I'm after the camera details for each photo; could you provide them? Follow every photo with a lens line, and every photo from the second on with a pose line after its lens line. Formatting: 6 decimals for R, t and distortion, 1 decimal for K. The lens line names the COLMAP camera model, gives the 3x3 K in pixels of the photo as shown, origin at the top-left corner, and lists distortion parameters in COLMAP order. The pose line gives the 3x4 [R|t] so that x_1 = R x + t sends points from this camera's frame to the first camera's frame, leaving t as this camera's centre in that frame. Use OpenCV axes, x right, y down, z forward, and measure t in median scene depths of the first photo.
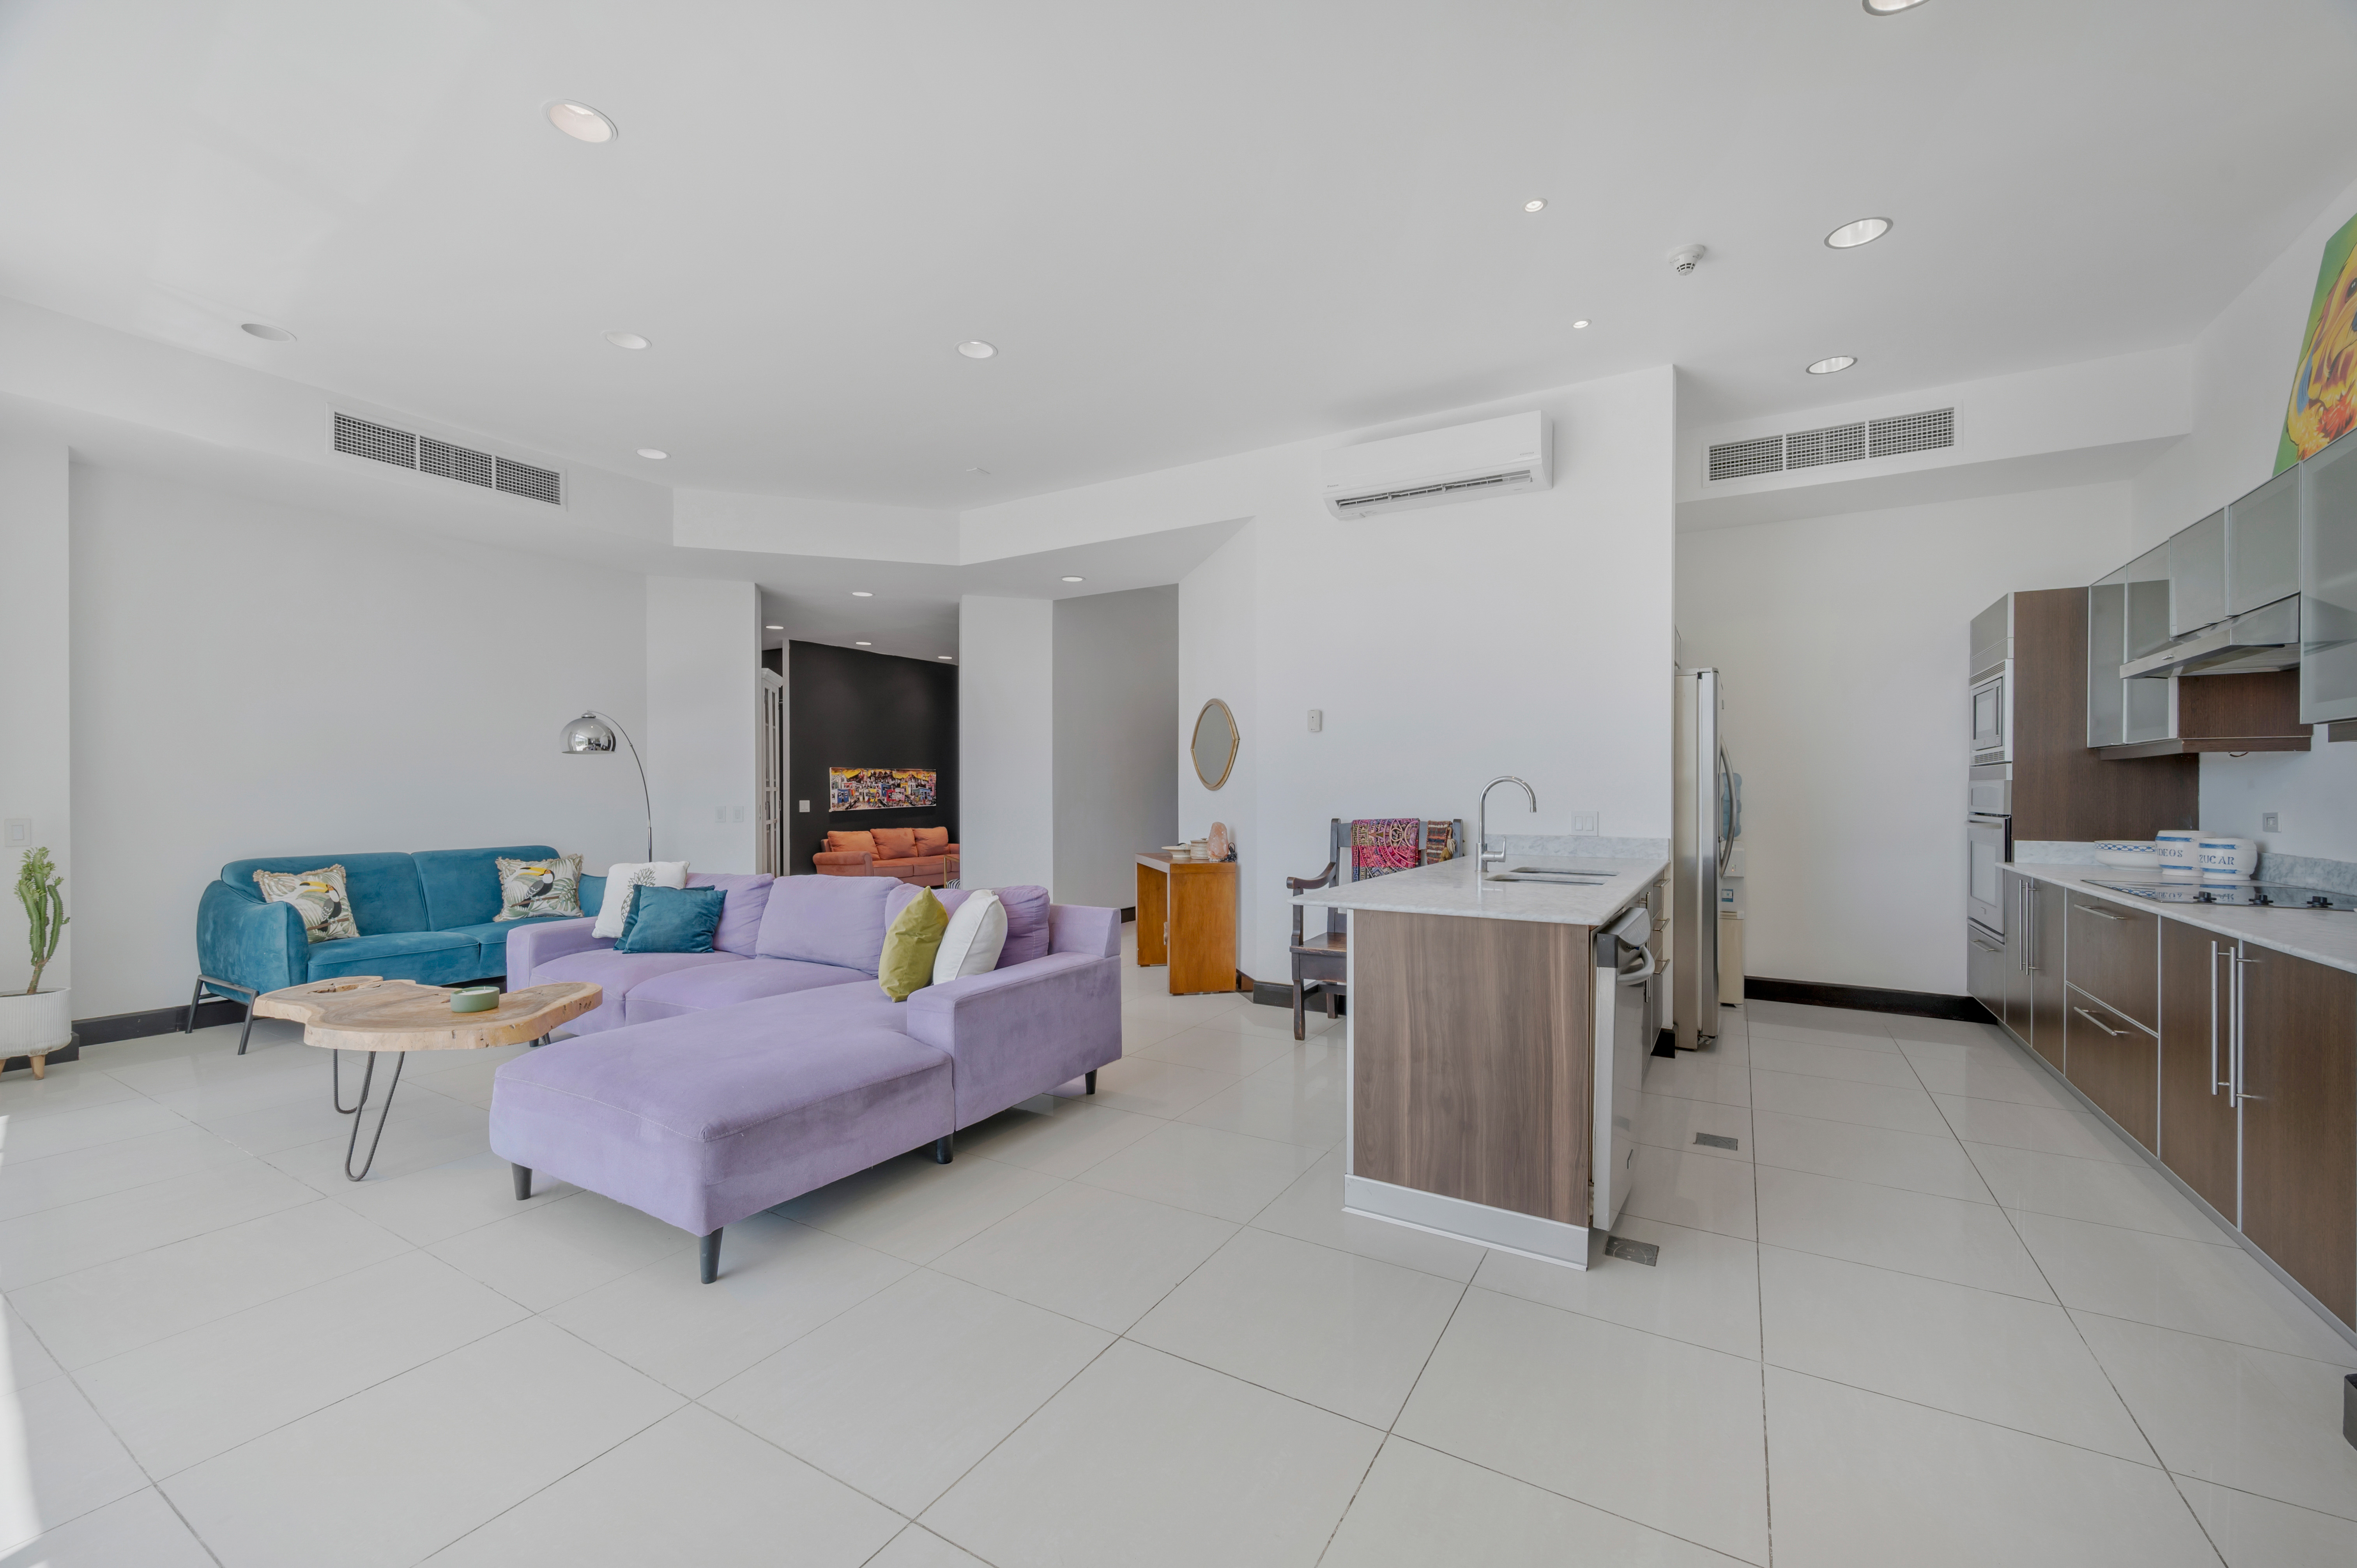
lens RADIAL K [[927.2, 0, 1174.3], [0, 927.2, 793.7], [0, 0, 1]] dist [0.010271, -0.003259]
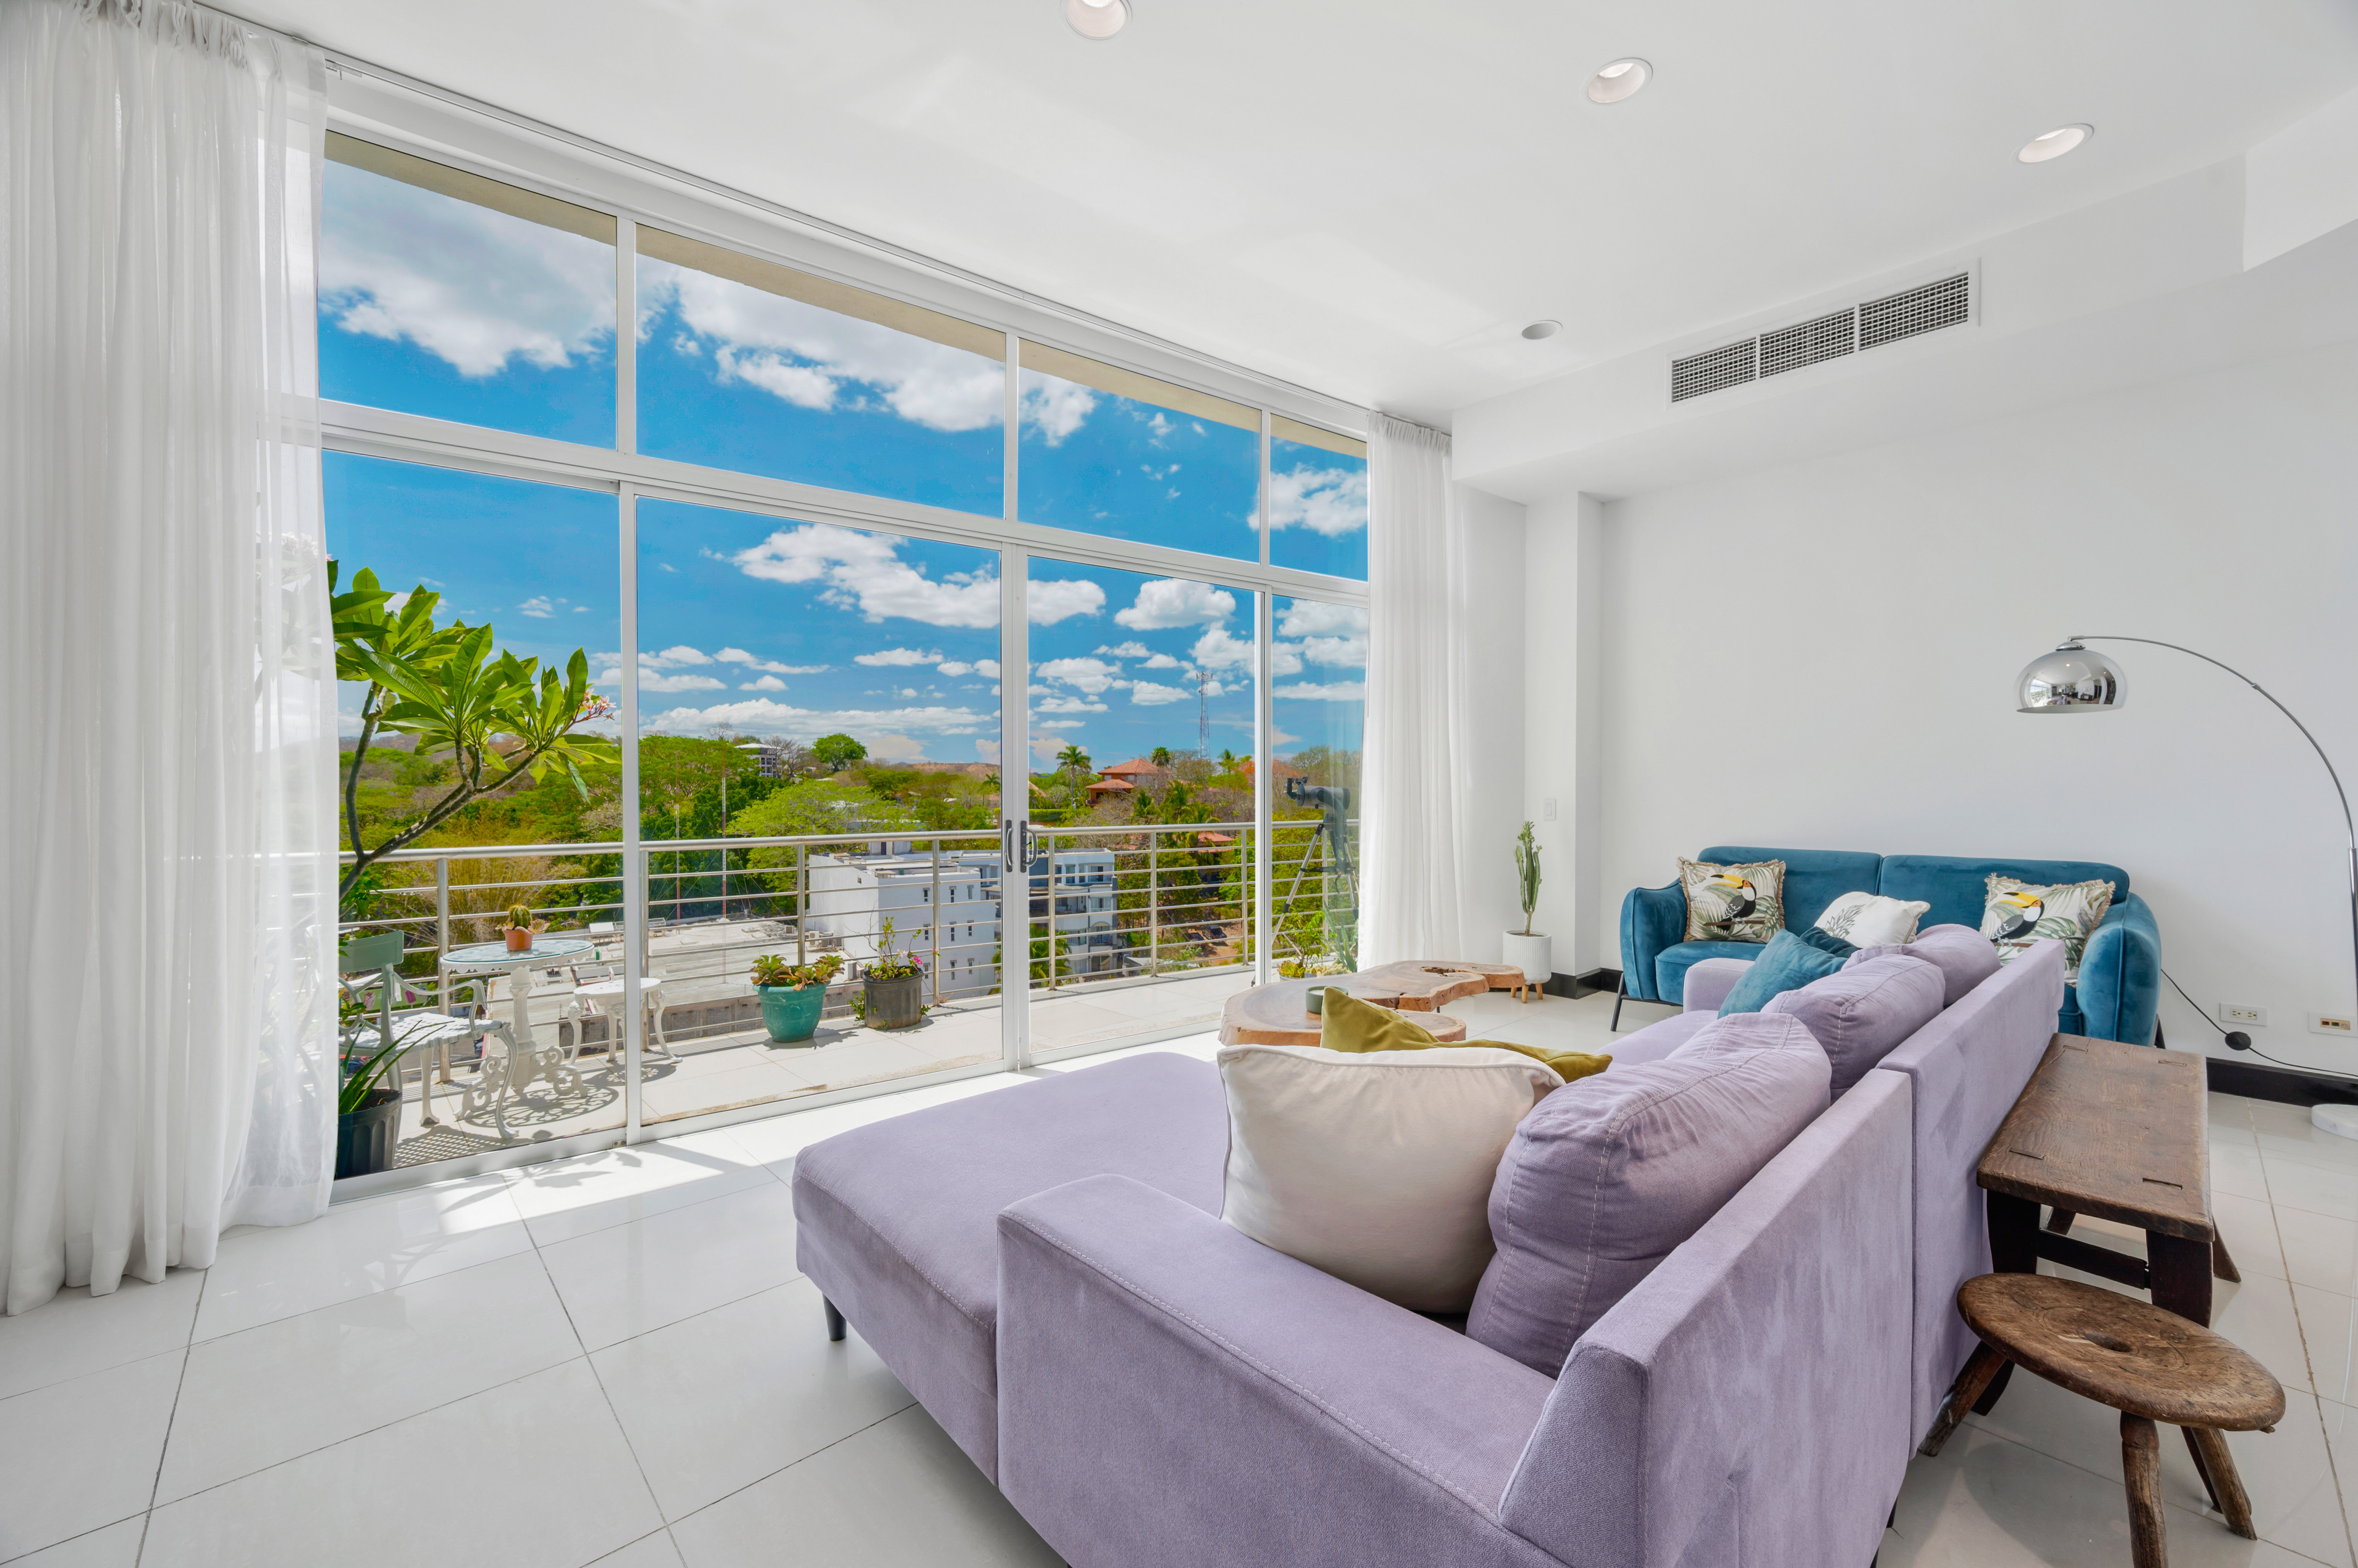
lens RADIAL K [[935.9, 0, 1174.8], [0, 935.9, 787.9], [0, 0, 1]] dist [-0.001921, 0.000465]
pose [[-0.286941, 0.007180, -0.957921, 0.122867], [-0.004699, 0.999949, 0.008902, 0.003651], [0.957937, 0.007055, -0.286892, 0.801080]]
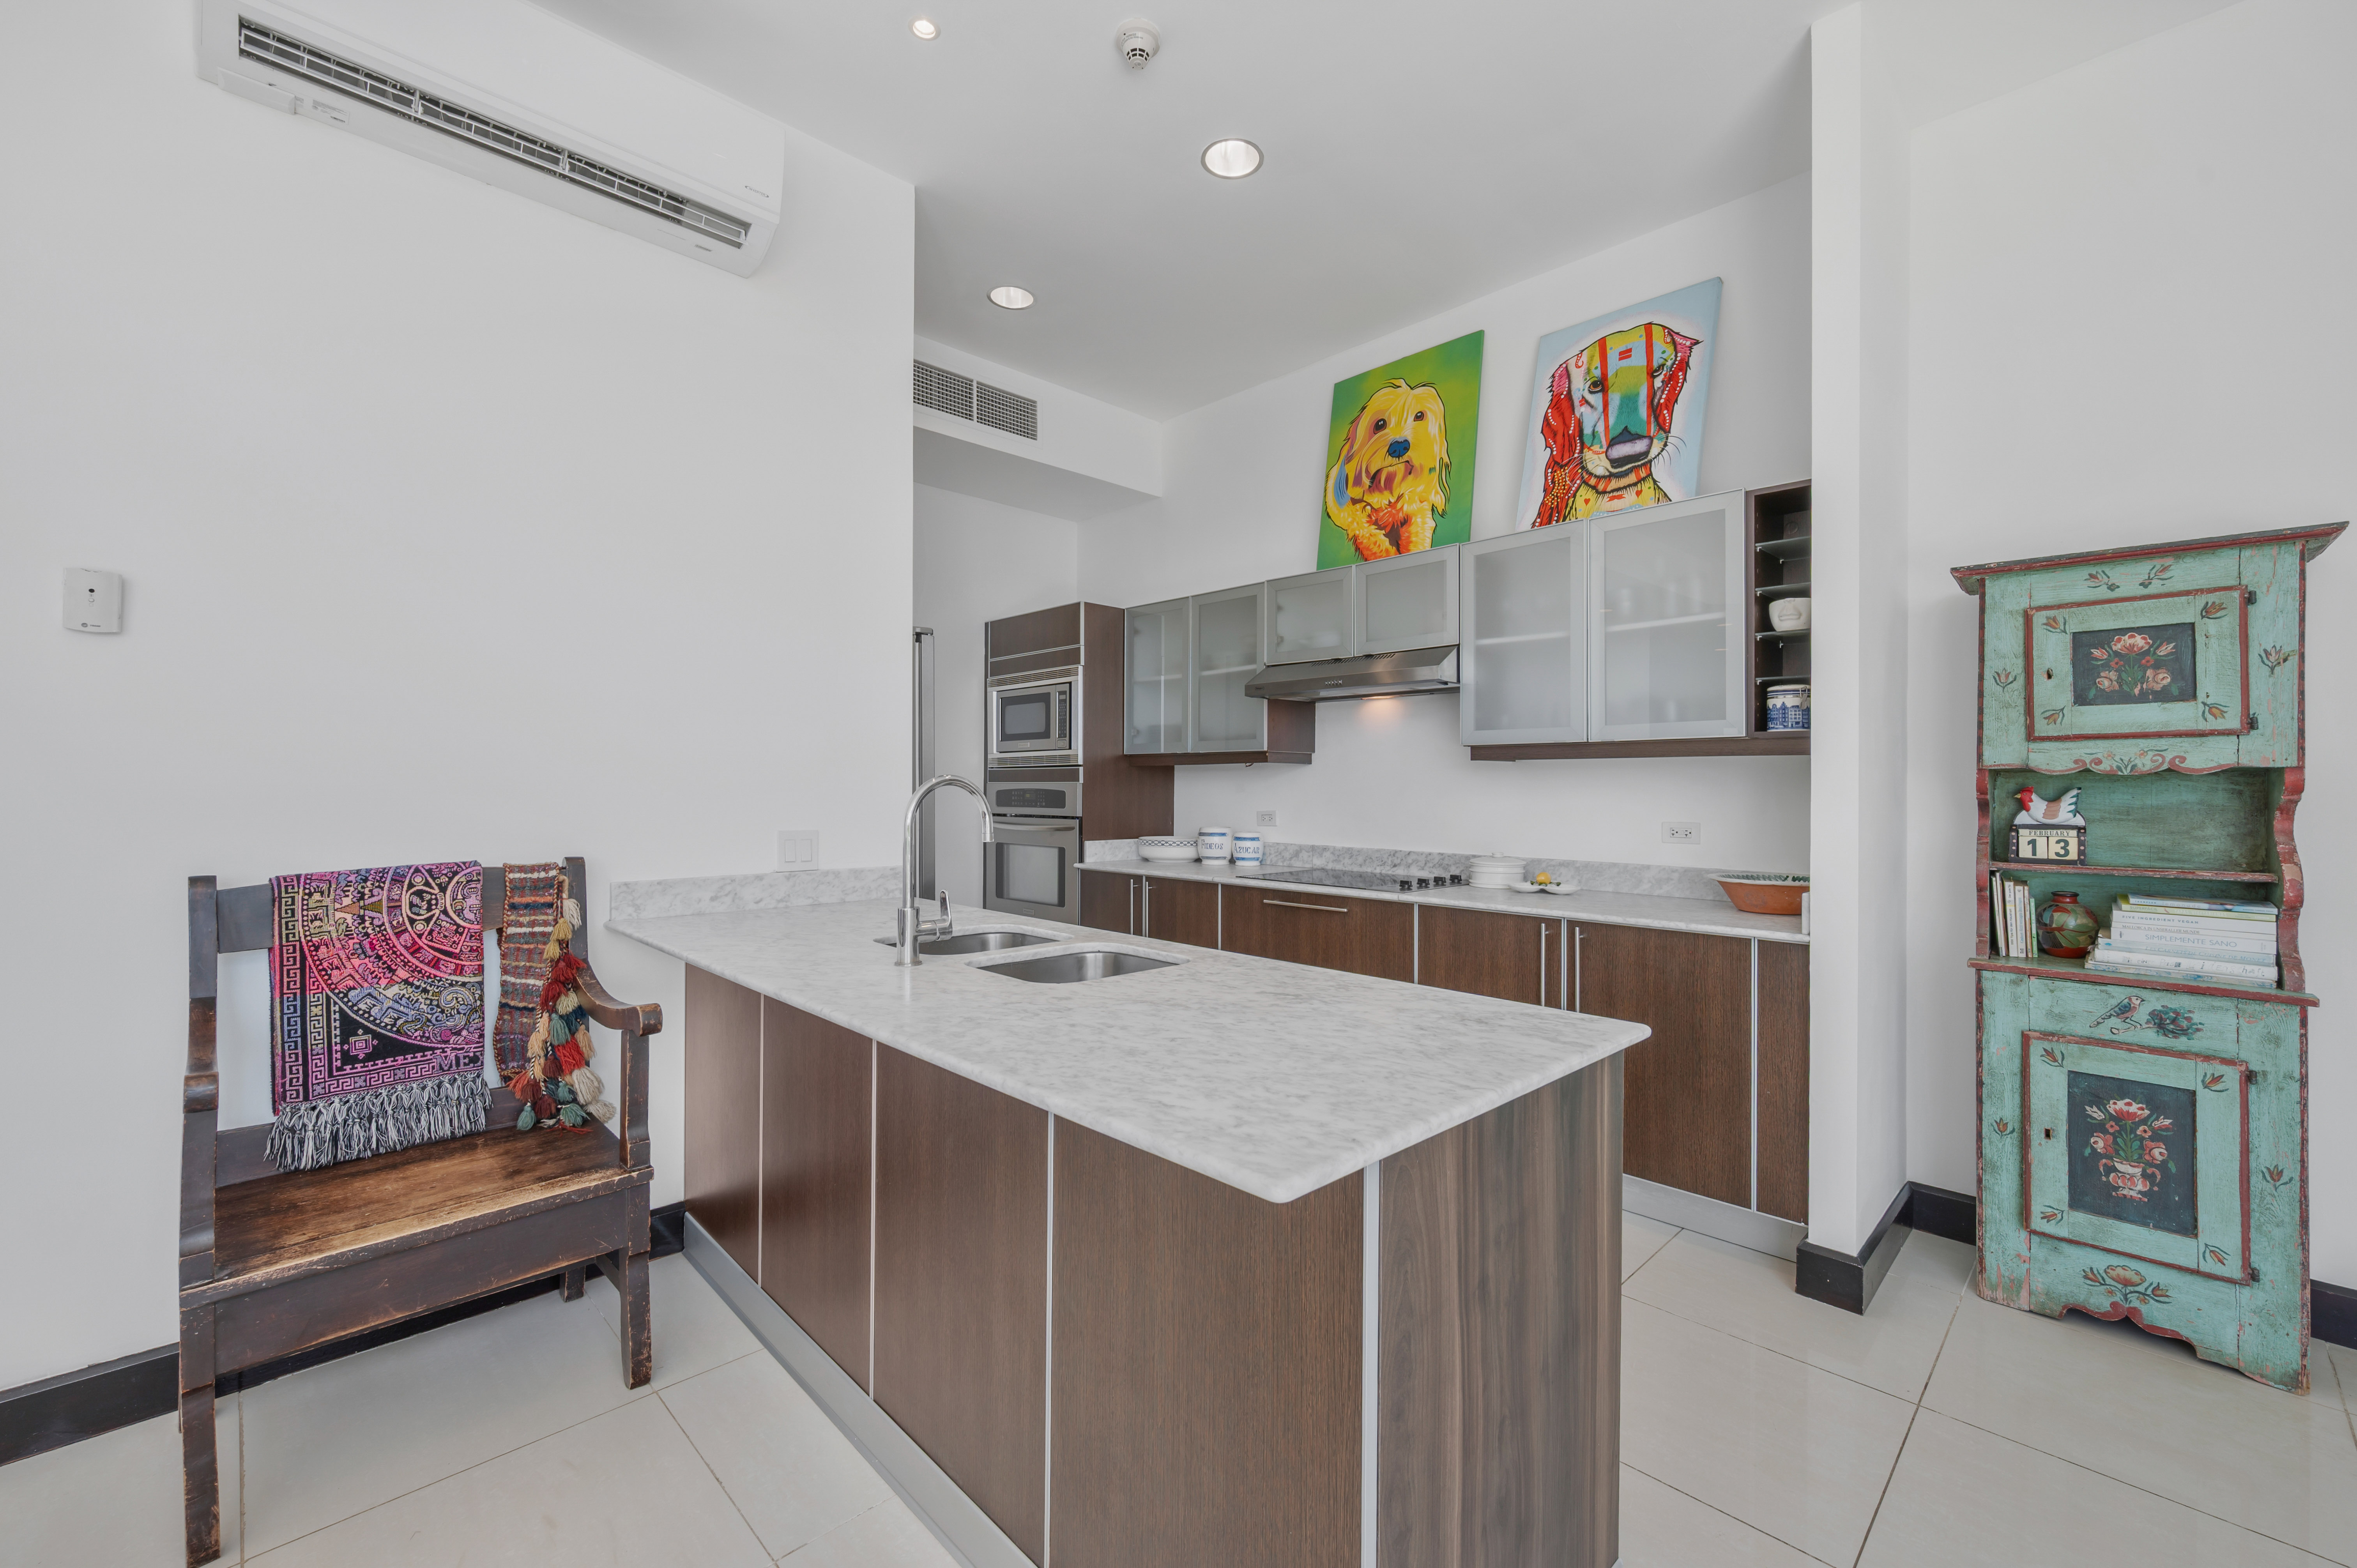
lens RADIAL K [[977.1, 0, 1187.7], [0, 977.1, 783.9], [0, 0, 1]] dist [-0.002235, 0.007648]
pose [[0.250873, 0.002780, 0.968016, -0.116827], [0.001148, 0.999994, -0.003170, -0.009476], [-0.968019, 0.001907, 0.250869, 0.582059]]
